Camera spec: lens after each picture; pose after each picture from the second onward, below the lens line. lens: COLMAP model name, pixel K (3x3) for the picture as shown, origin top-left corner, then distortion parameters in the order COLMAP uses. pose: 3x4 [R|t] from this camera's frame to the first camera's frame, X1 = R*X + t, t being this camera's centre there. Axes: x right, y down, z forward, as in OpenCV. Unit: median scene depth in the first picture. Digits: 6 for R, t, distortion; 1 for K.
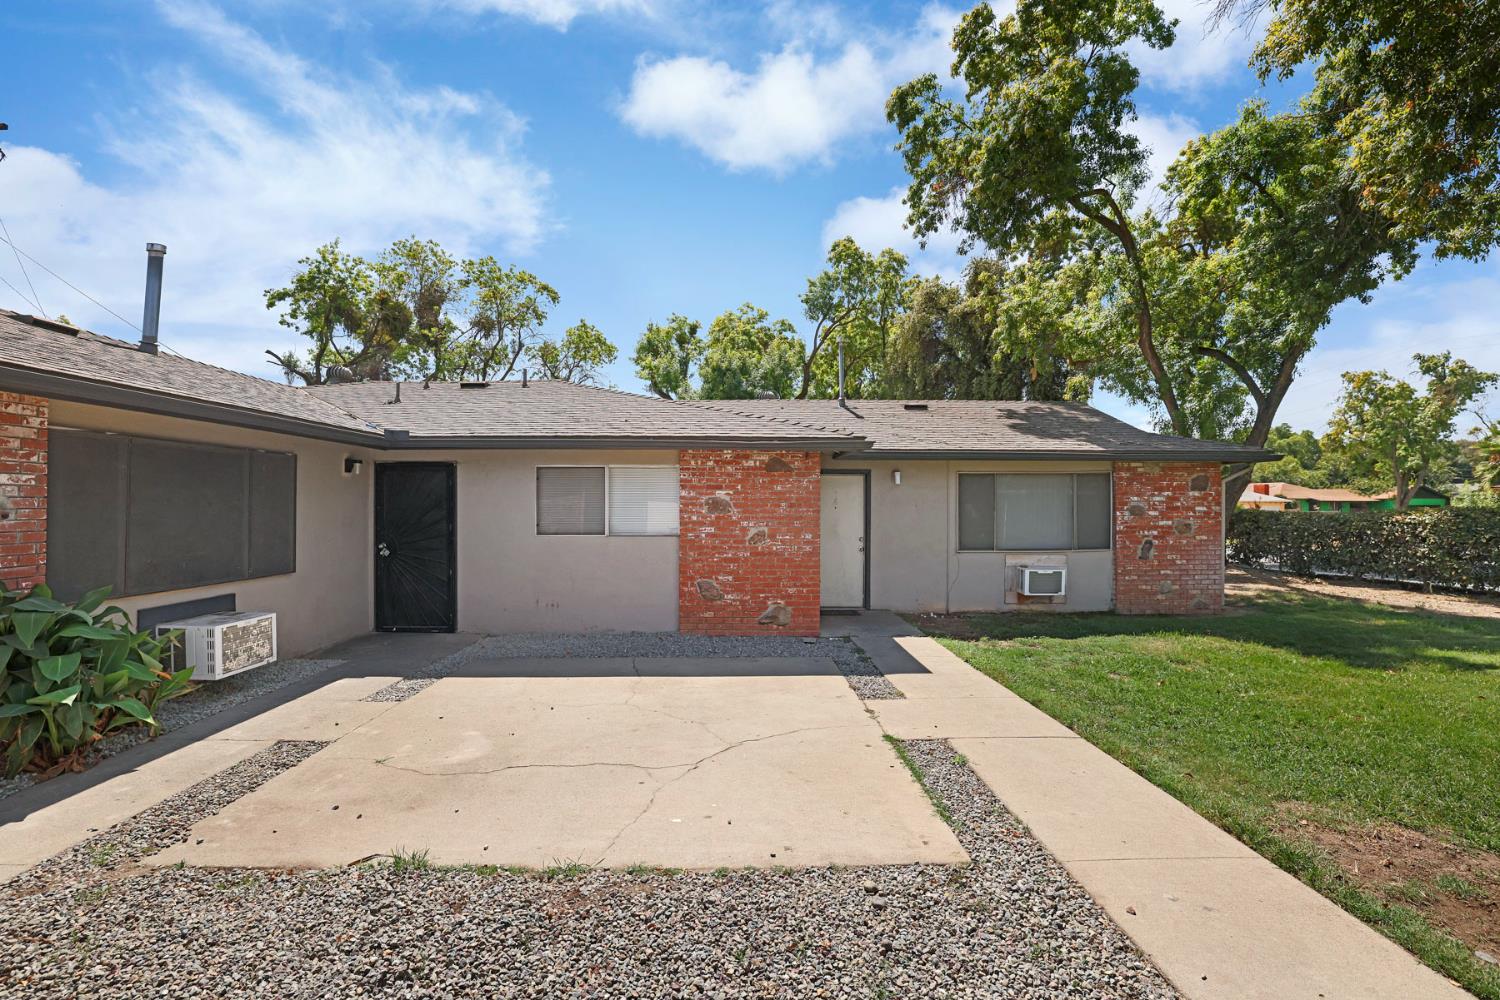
lens RADIAL K [[652.6, 0, 760.0], [0, 652.6, 490.3], [0, 0, 1]] dist [-0.040670, 0.010725]
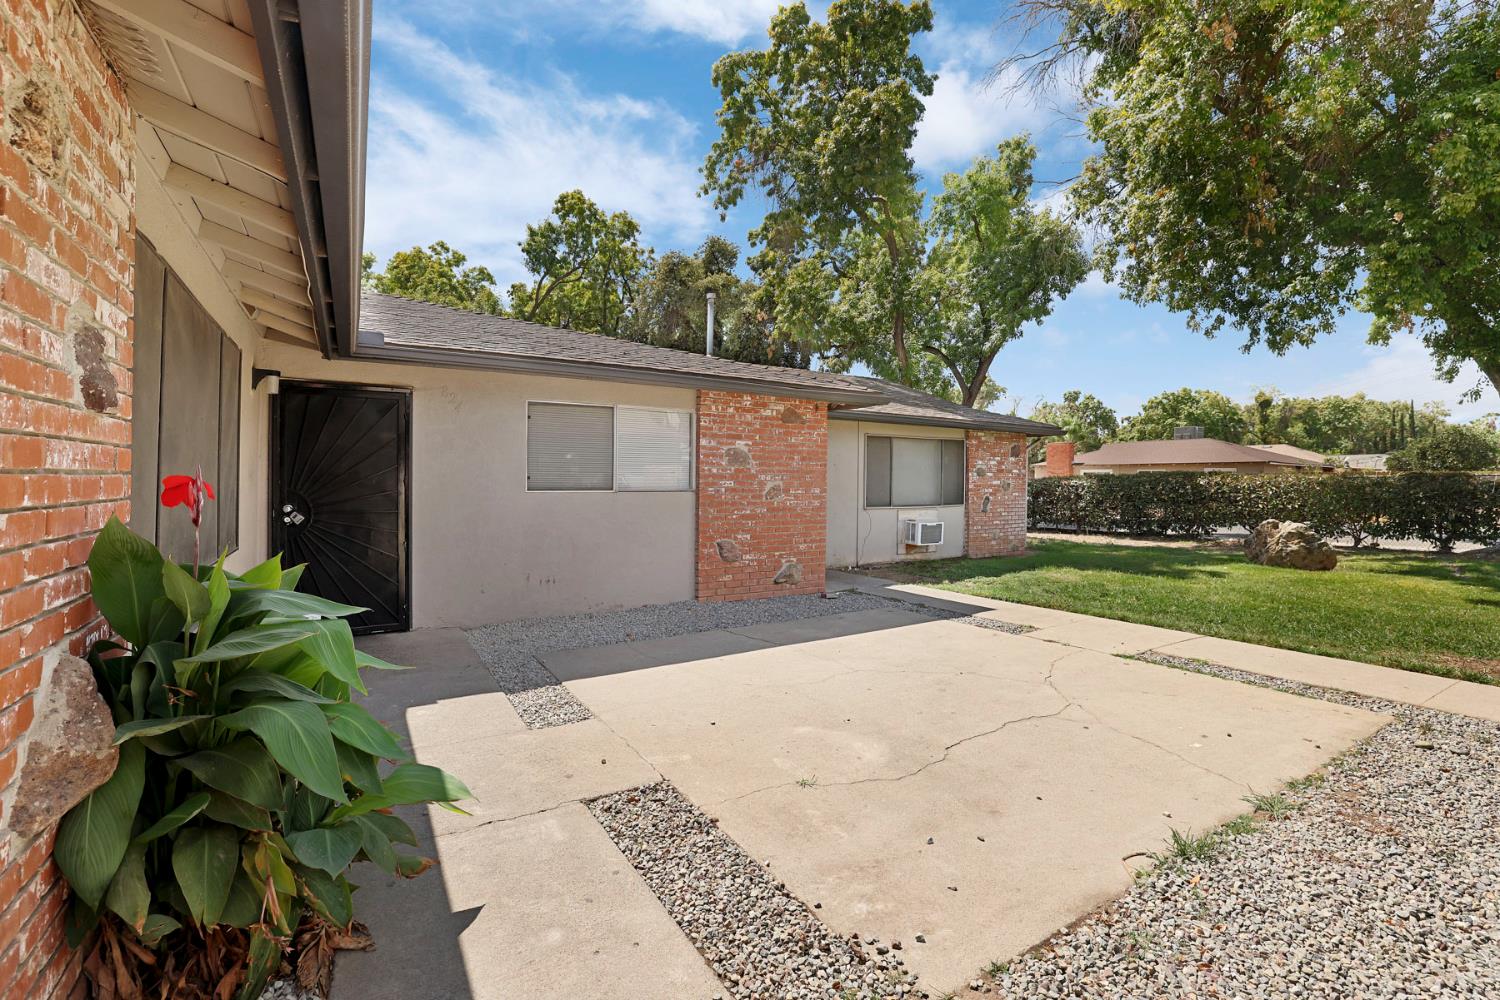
lens RADIAL K [[652.6, 0, 753.2], [0, 652.6, 469.9], [0, 0, 1]] dist [-0.040670, 0.010725]
pose [[0.858030, 0.013004, 0.513435, -0.424302], [-0.017959, 0.999828, 0.004689, 0.029923], [-0.513286, -0.013244, 0.858115, 0.172982]]
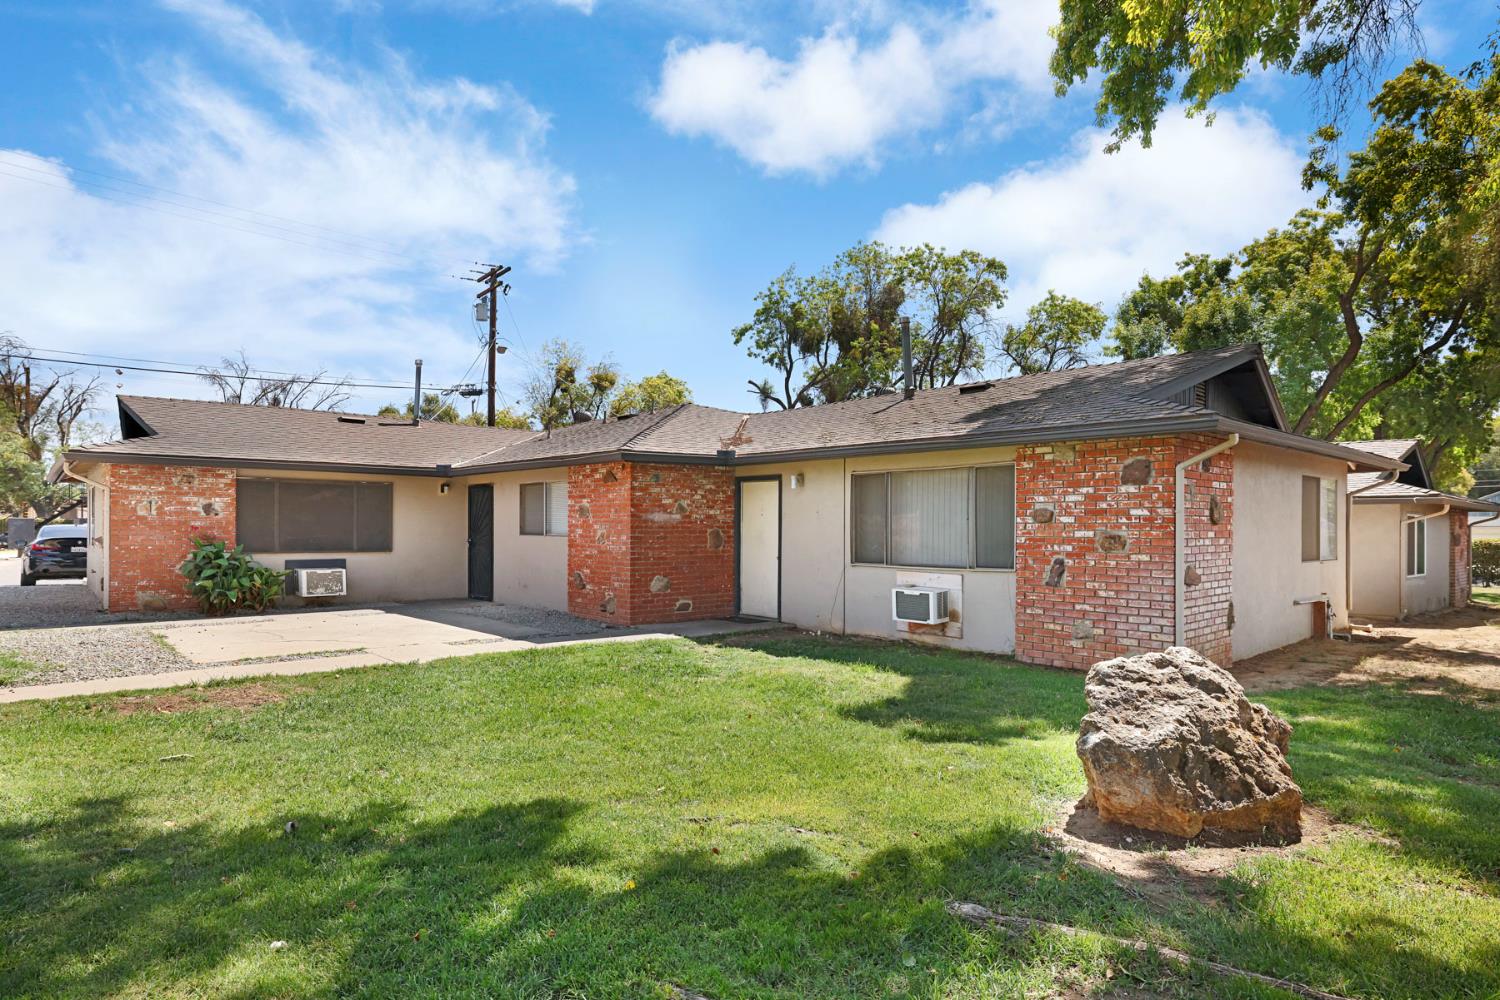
lens RADIAL K [[797.6, 0, 745.0], [0, 797.6, 521.5], [0, 0, 1]] dist [-0.013896, 0.004927]
pose [[0.666109, -0.000427, -0.745854, 1.040021], [0.014837, 0.999810, 0.012677, 0.022357], [0.745707, -0.019511, 0.665988, 0.189029]]
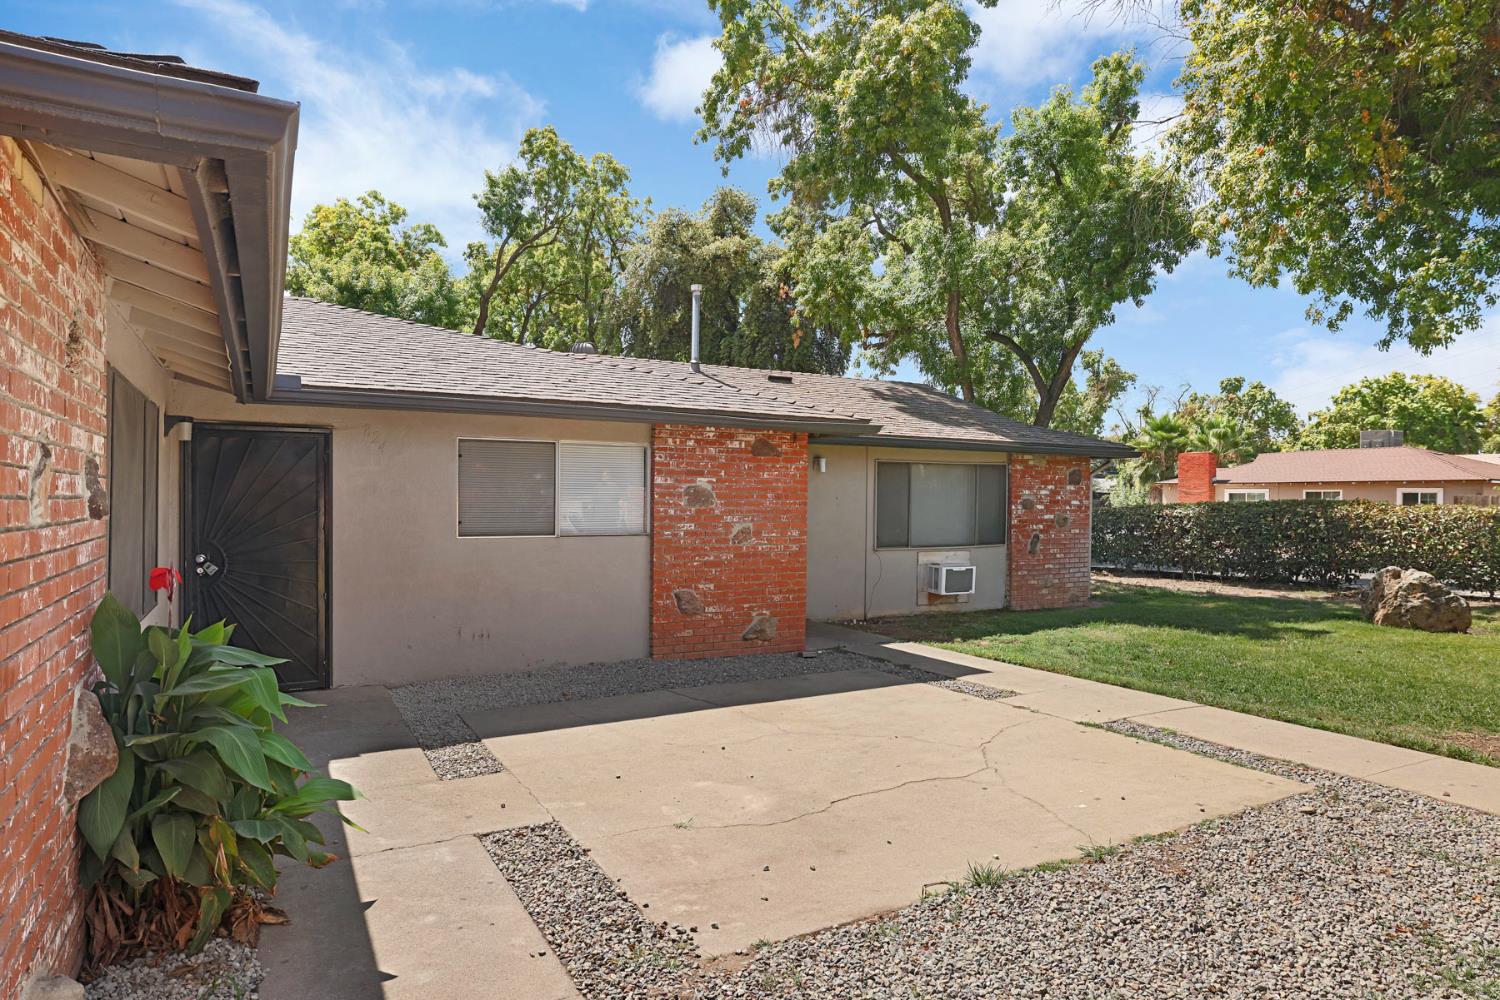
lens RADIAL K [[886.8, 0, 761.1], [0, 886.8, 493.8], [0, 0, 1]] dist [-0.016233, 0.017337]
pose [[0.879178, 0.008420, 0.476419, -0.426408], [-0.018797, 0.999678, 0.017020, 0.000393], [-0.476123, -0.023919, 0.879053, 0.007800]]
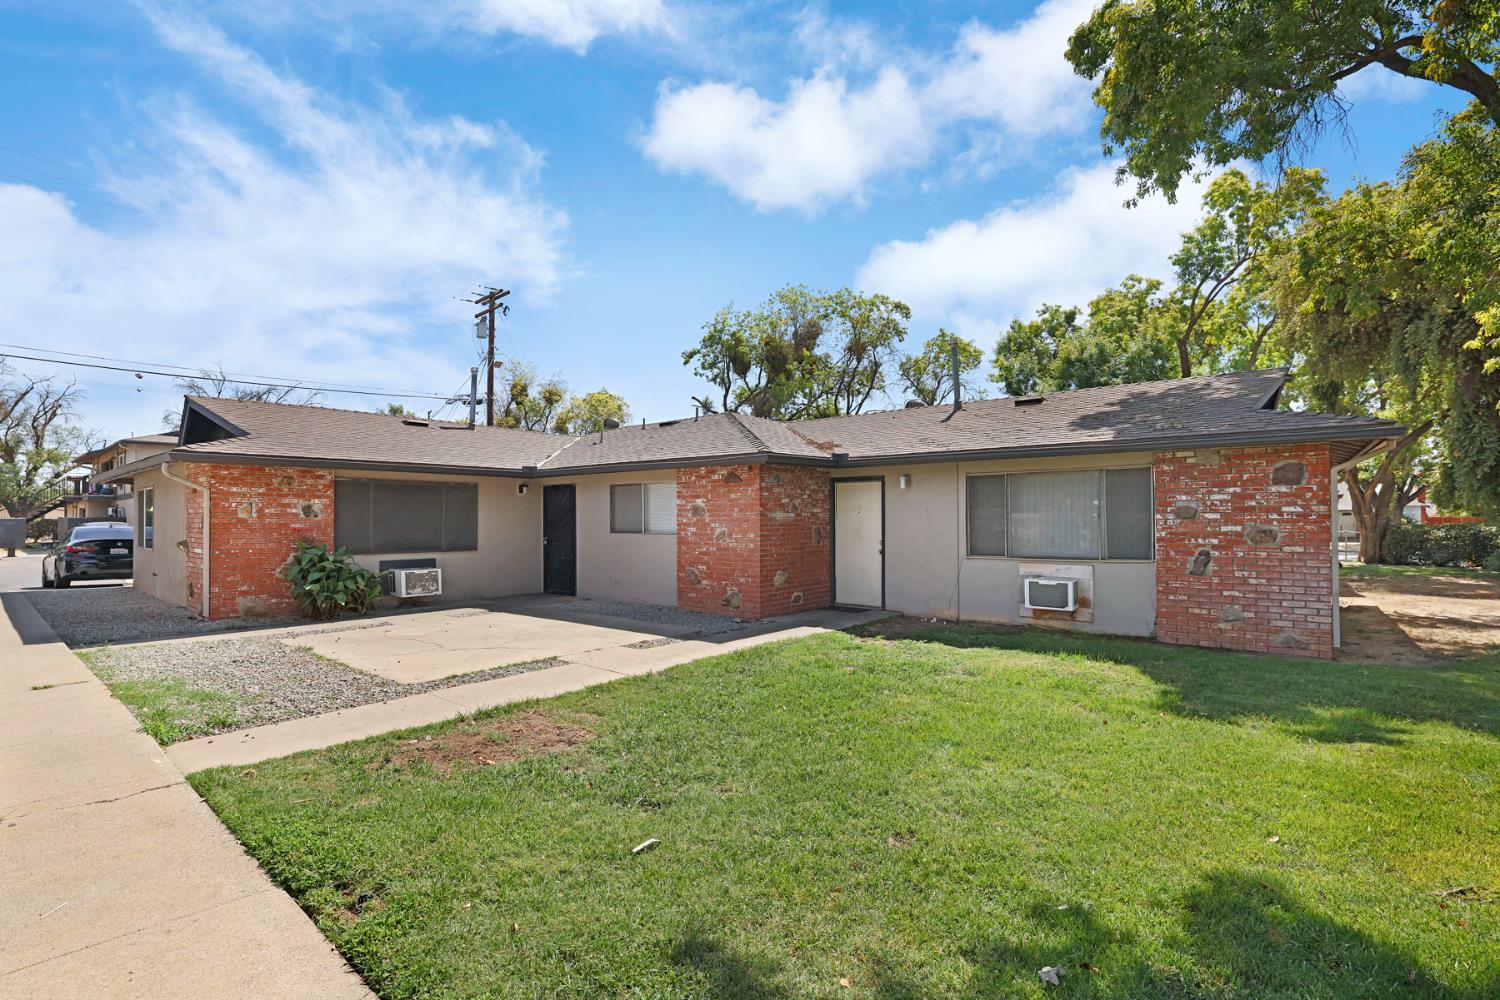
lens RADIAL K [[652.6, 0, 744.9], [0, 652.6, 508.5], [0, 0, 1]] dist [-0.040670, 0.010725]
pose [[0.771362, -0.011906, -0.636285, 0.685667], [0.021143, 0.999752, 0.006924, 0.009773], [0.636045, -0.018794, 0.771423, 0.055021]]
